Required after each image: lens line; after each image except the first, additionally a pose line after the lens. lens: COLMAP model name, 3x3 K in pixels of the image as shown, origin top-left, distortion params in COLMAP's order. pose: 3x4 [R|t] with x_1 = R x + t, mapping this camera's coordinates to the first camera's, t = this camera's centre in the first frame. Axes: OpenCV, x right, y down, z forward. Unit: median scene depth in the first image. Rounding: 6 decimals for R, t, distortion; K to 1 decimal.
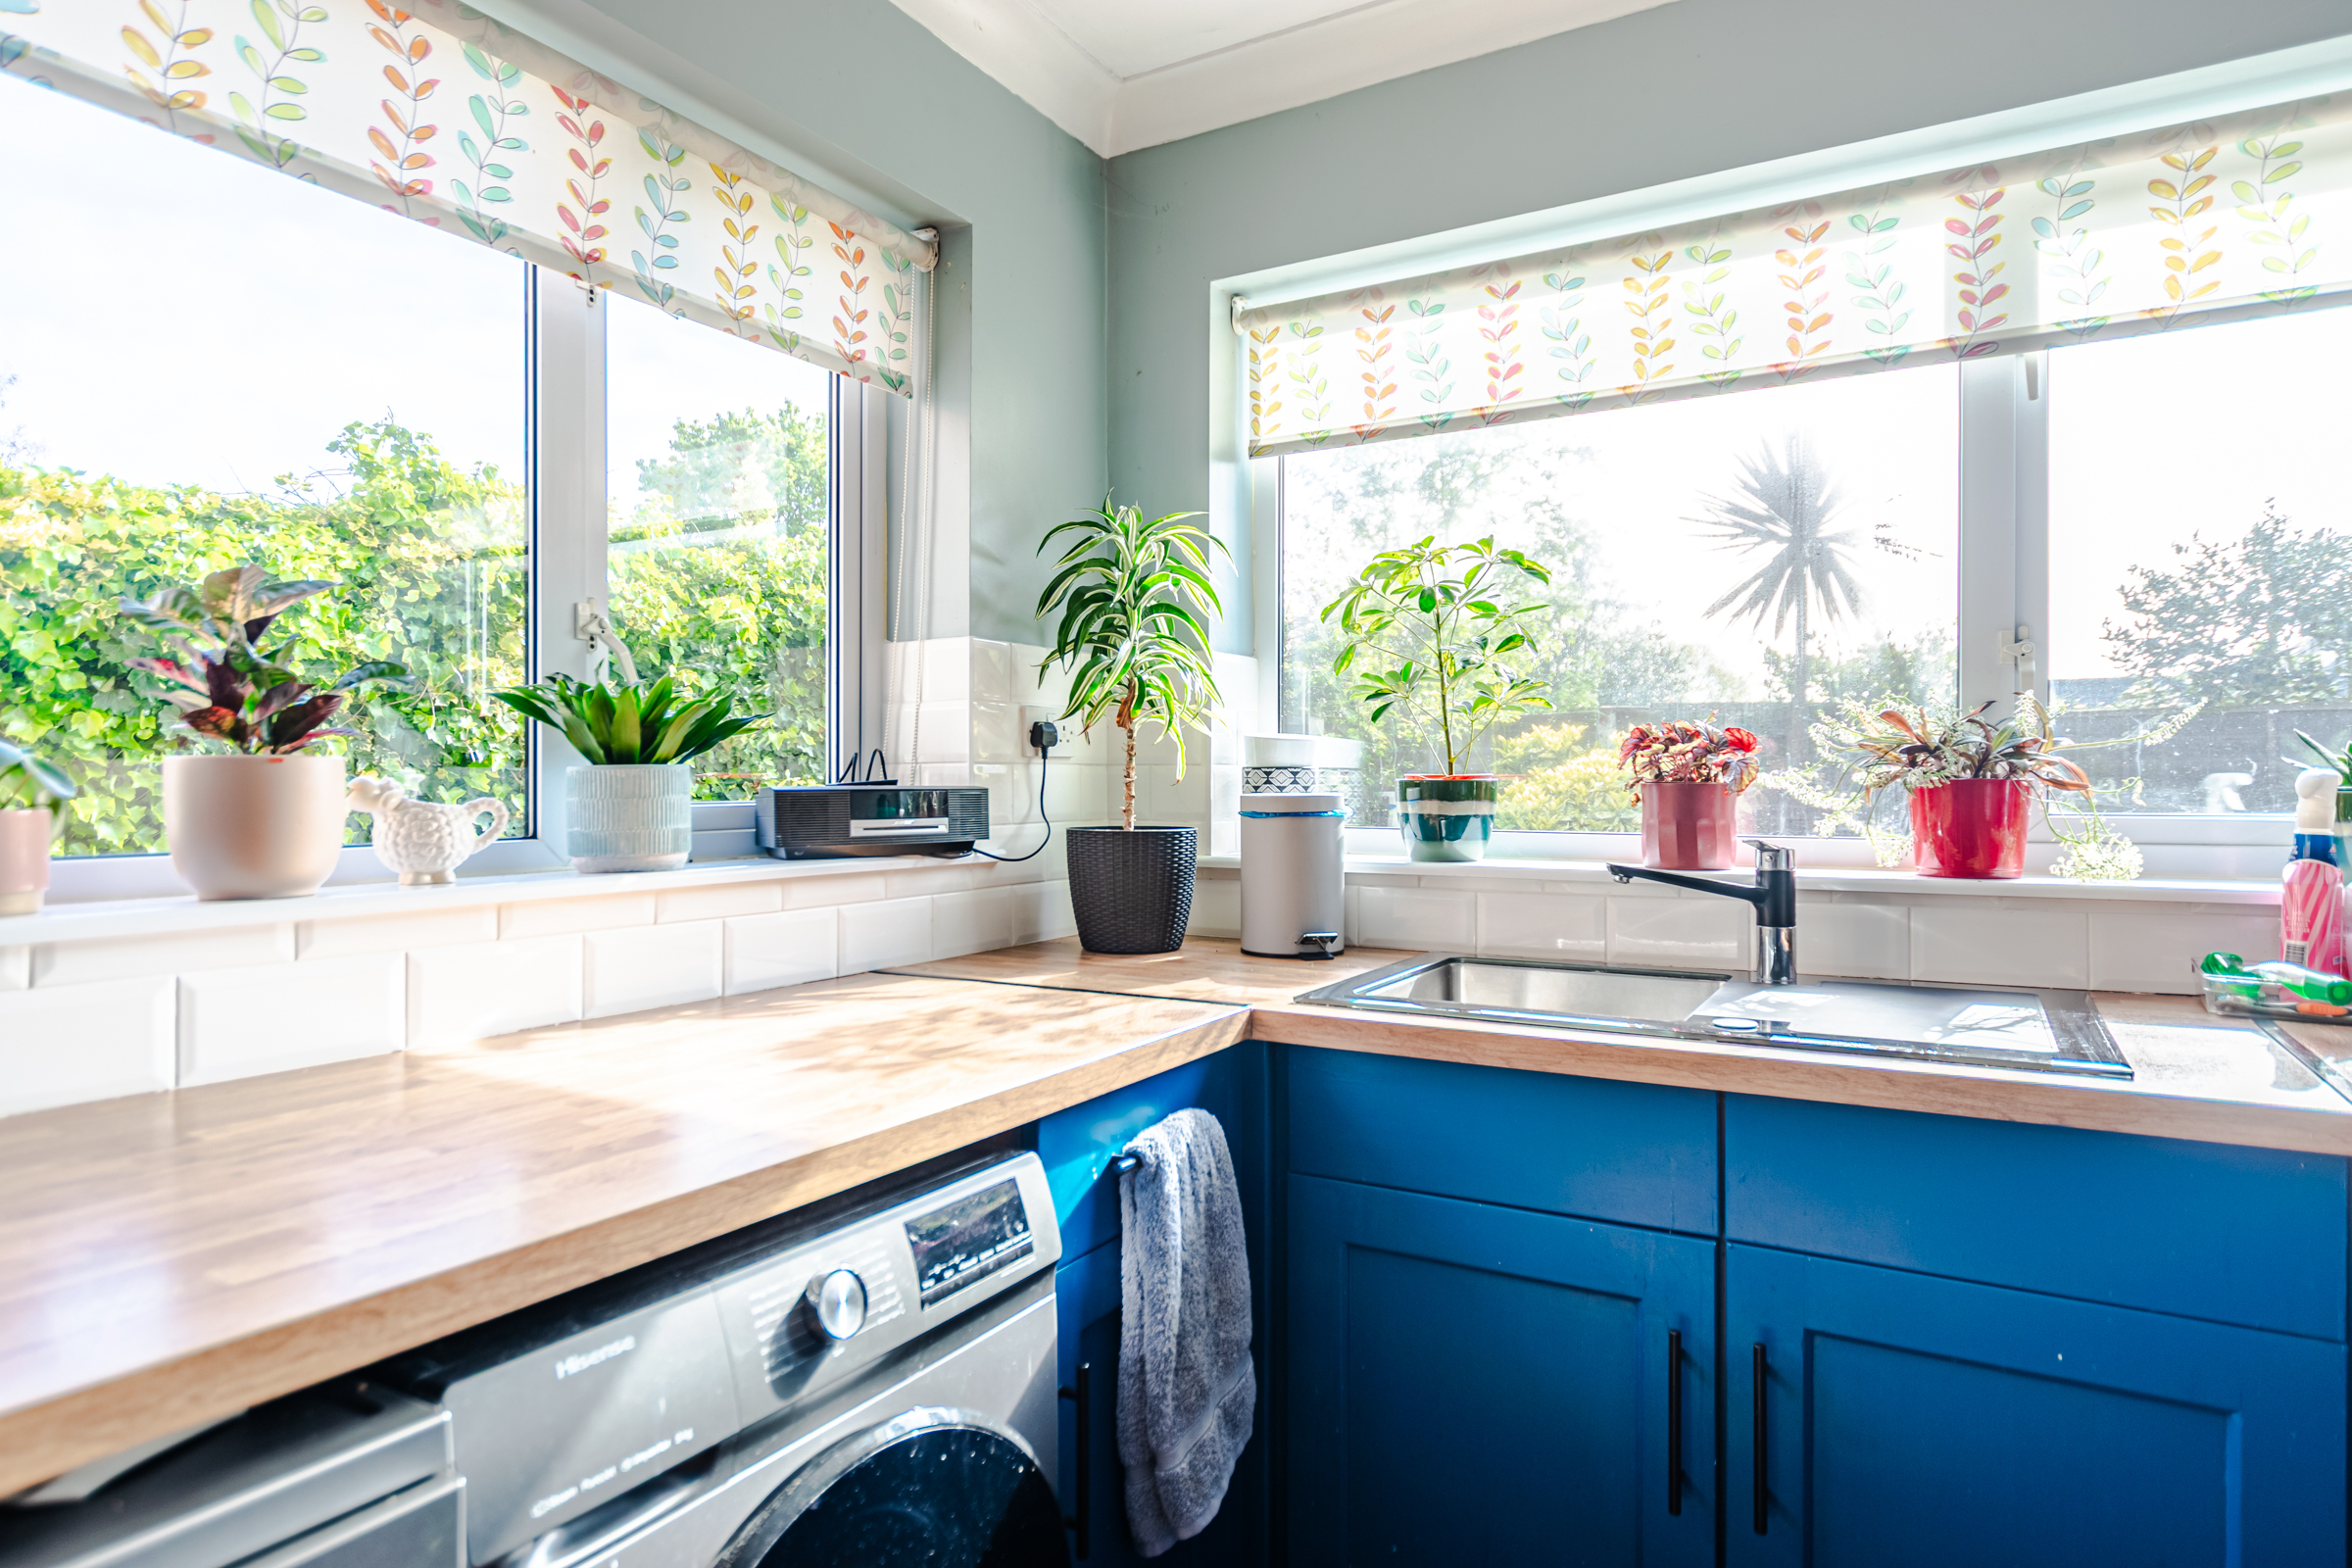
lens RADIAL K [[1321.0, 0, 1176.0], [0, 1321.0, 784.0], [0, 0, 1]] dist [0.000336, -0.001129]
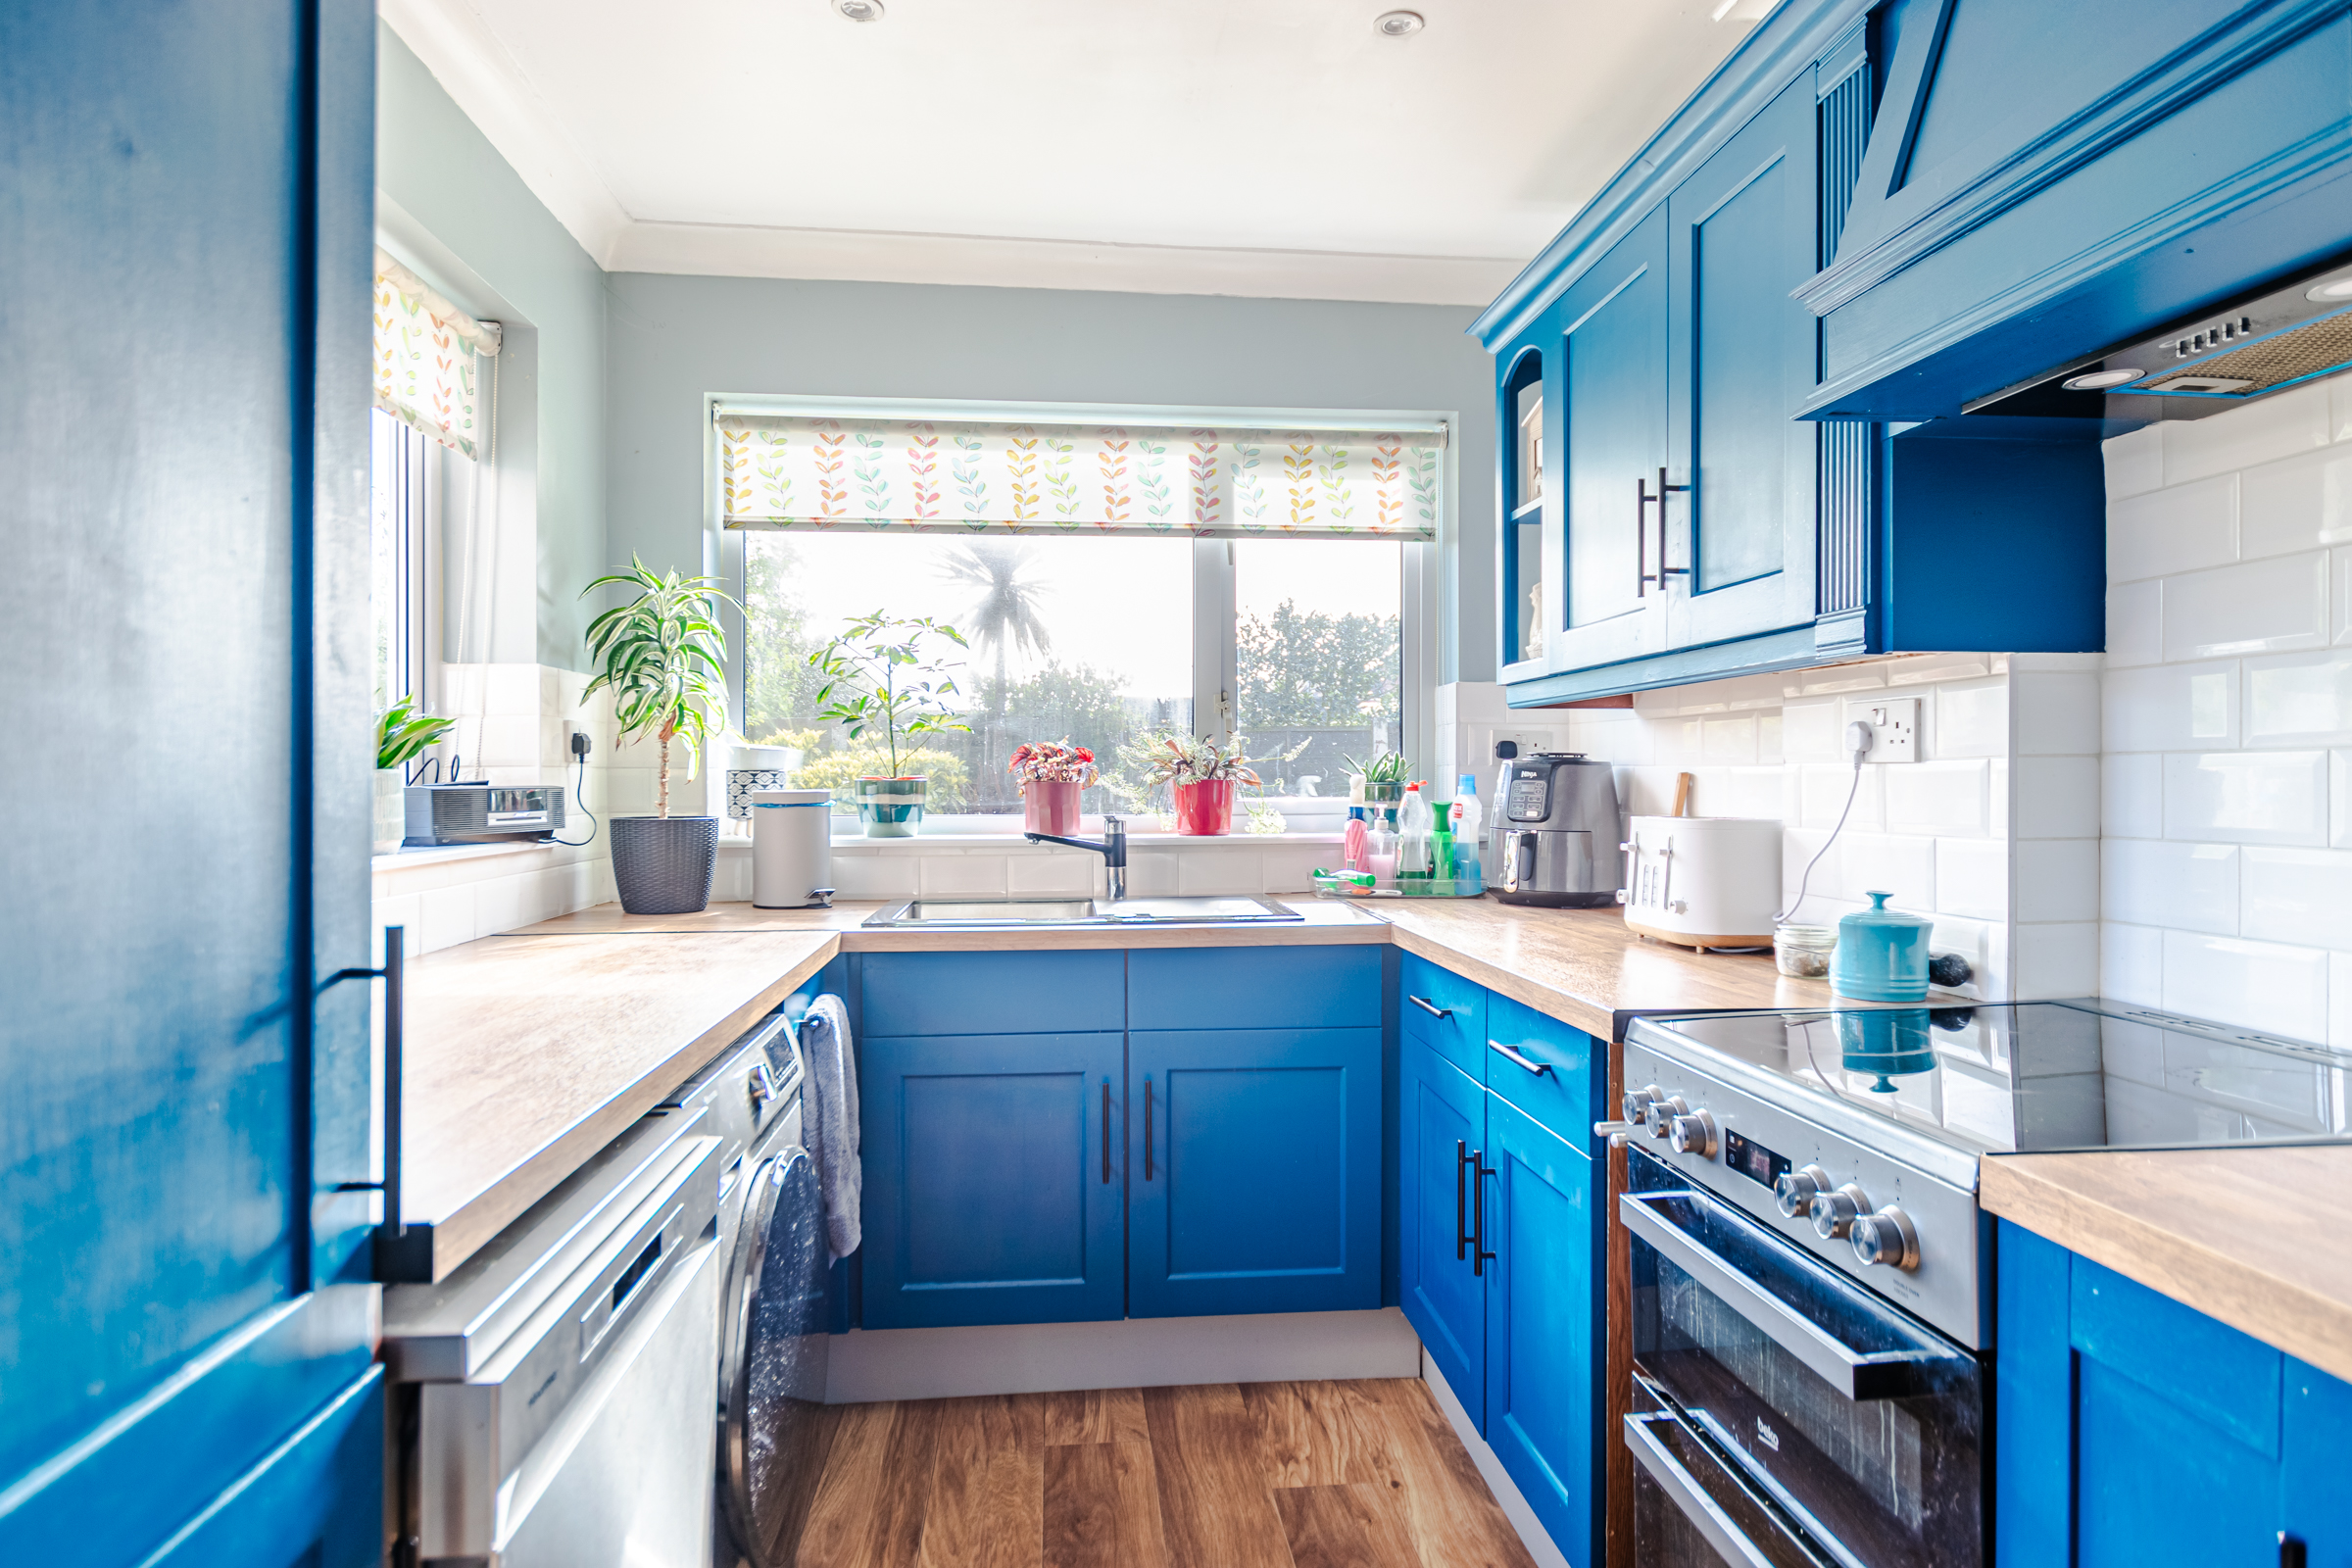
lens RADIAL K [[1328.5, 0, 1176.0], [0, 1328.5, 784.0], [0, 0, 1]] dist [0.005453, -0.001356]
pose [[0.810421, -0.002866, 0.585840, -0.431237], [0.001662, 0.999995, 0.002594, -0.002284], [-0.585845, -0.001128, 0.810422, -0.379366]]
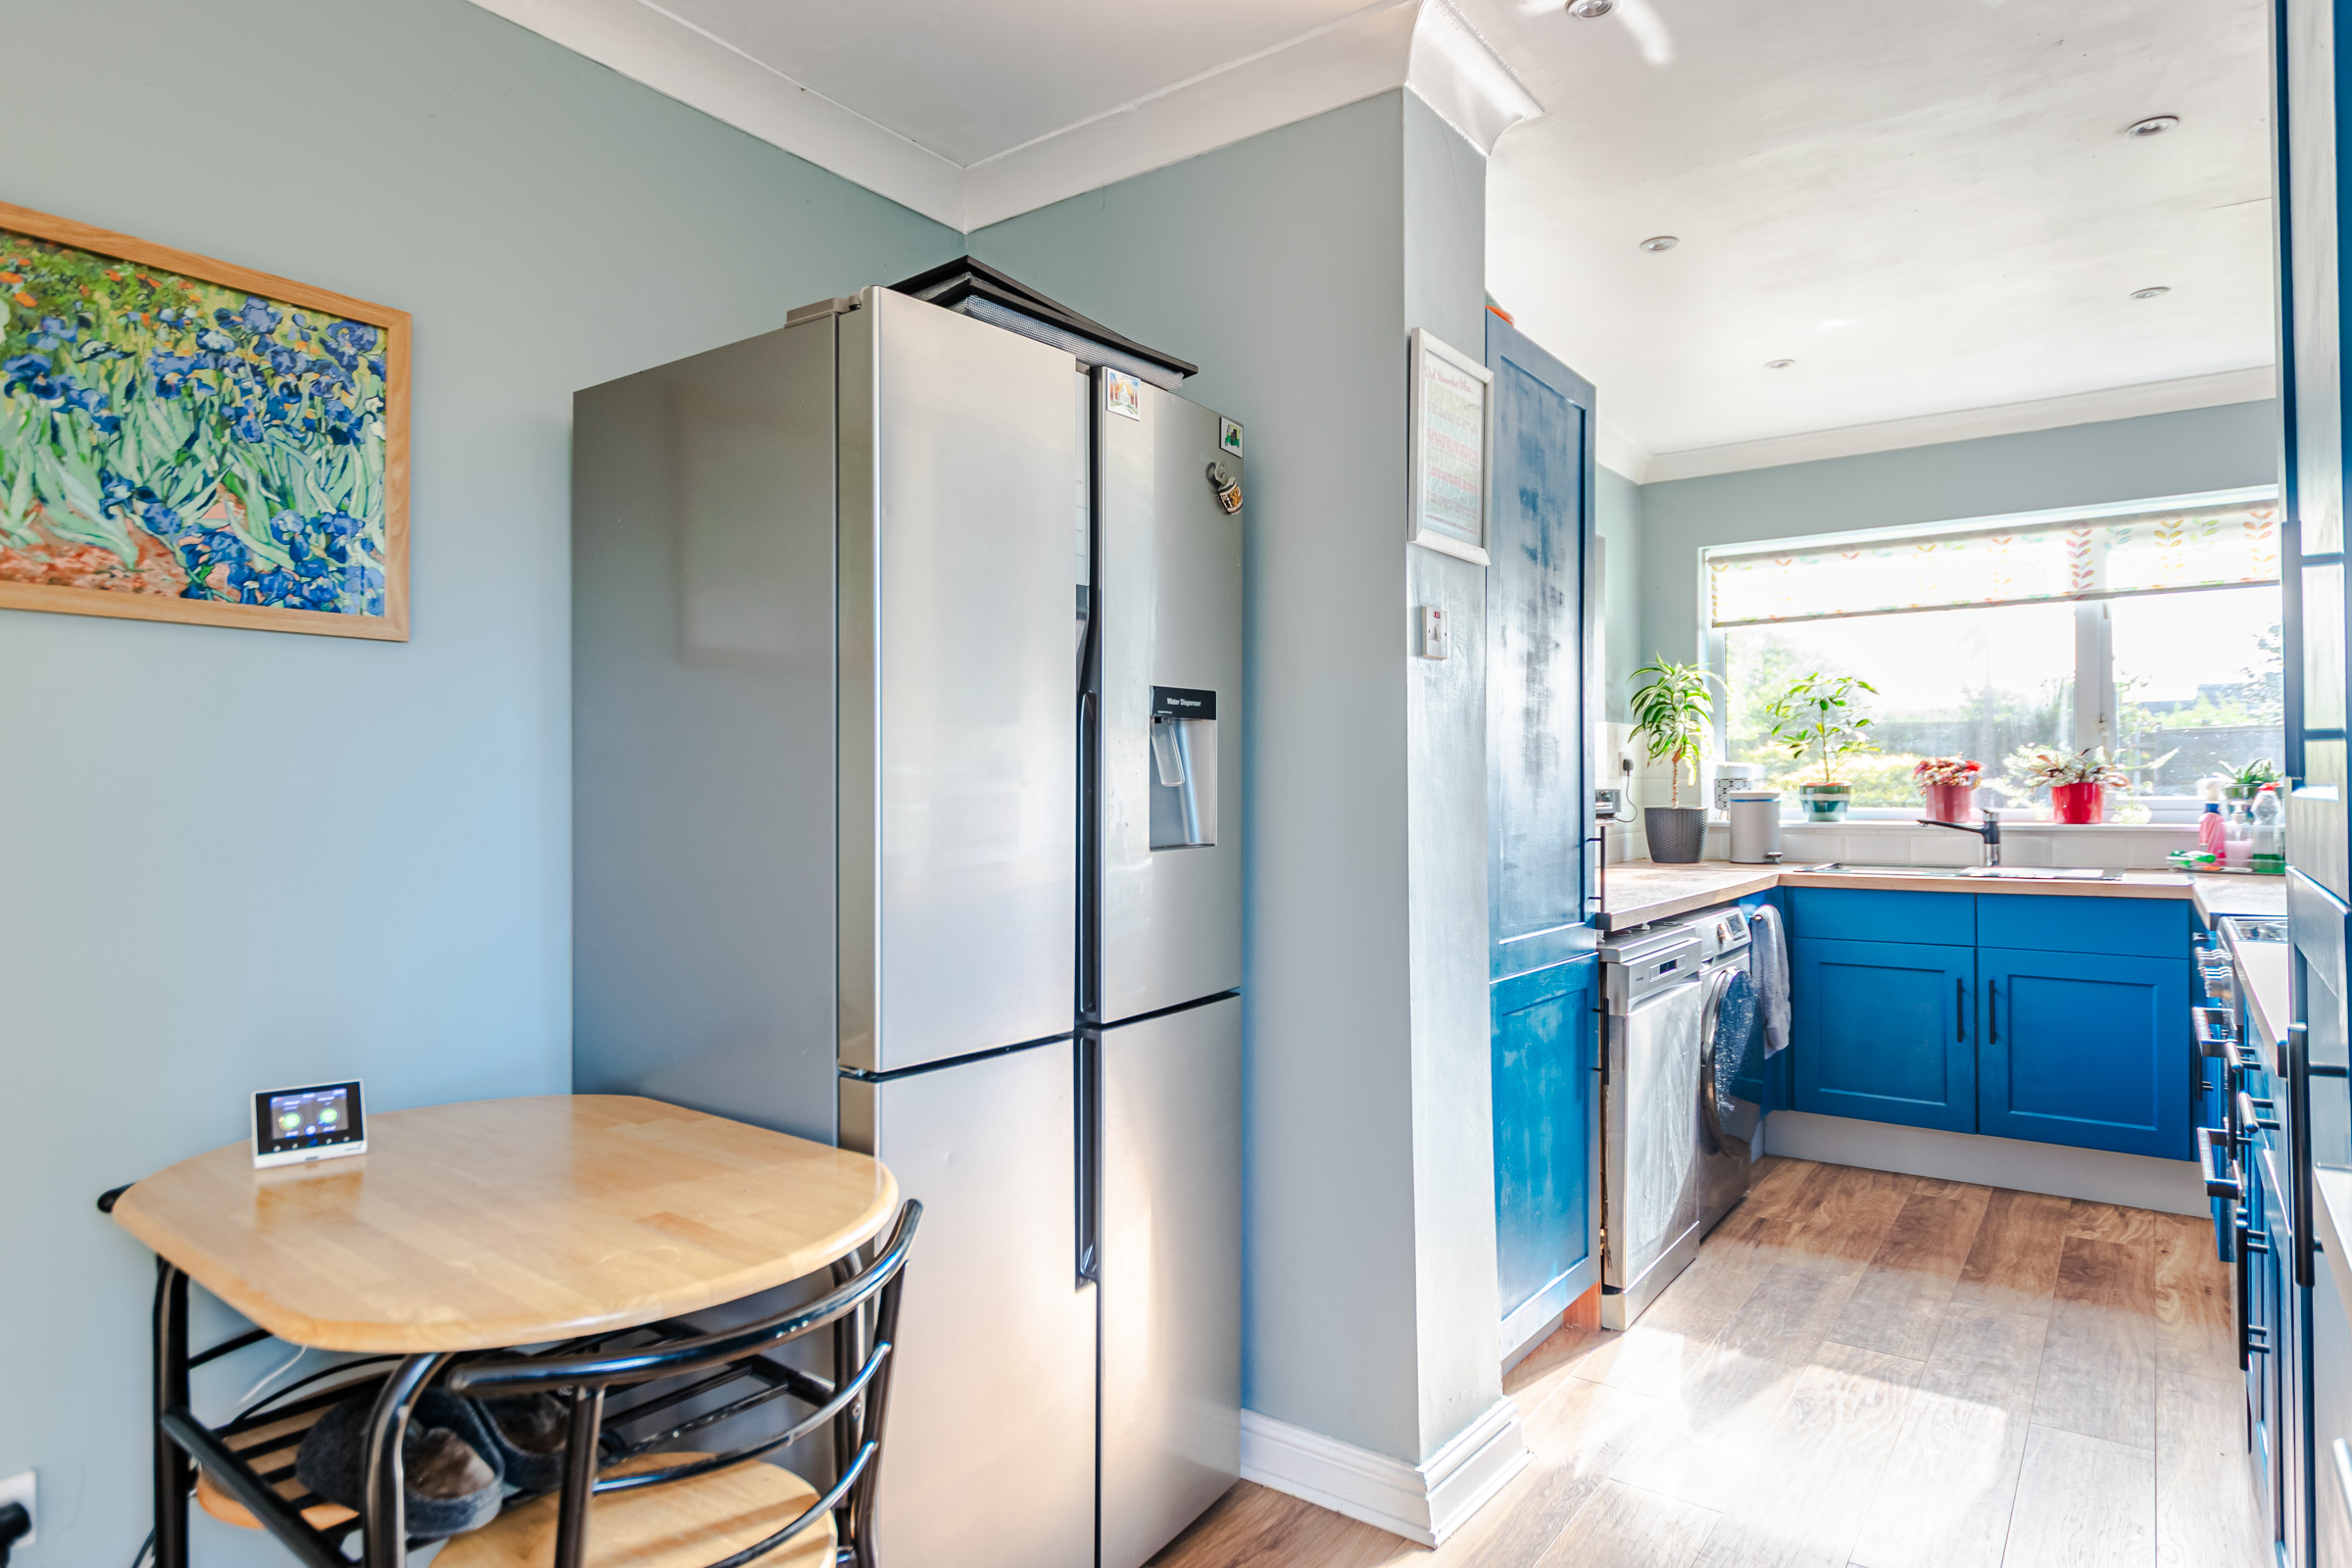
lens RADIAL K [[1328.5, 0, 1176.0], [0, 1328.5, 784.0], [0, 0, 1]] dist [0.005453, -0.001356]
pose [[0.995043, -0.006800, -0.099212, -0.707529], [0.006429, 0.999971, -0.004066, -0.002078], [0.099237, 0.003408, 0.995058, -1.410822]]
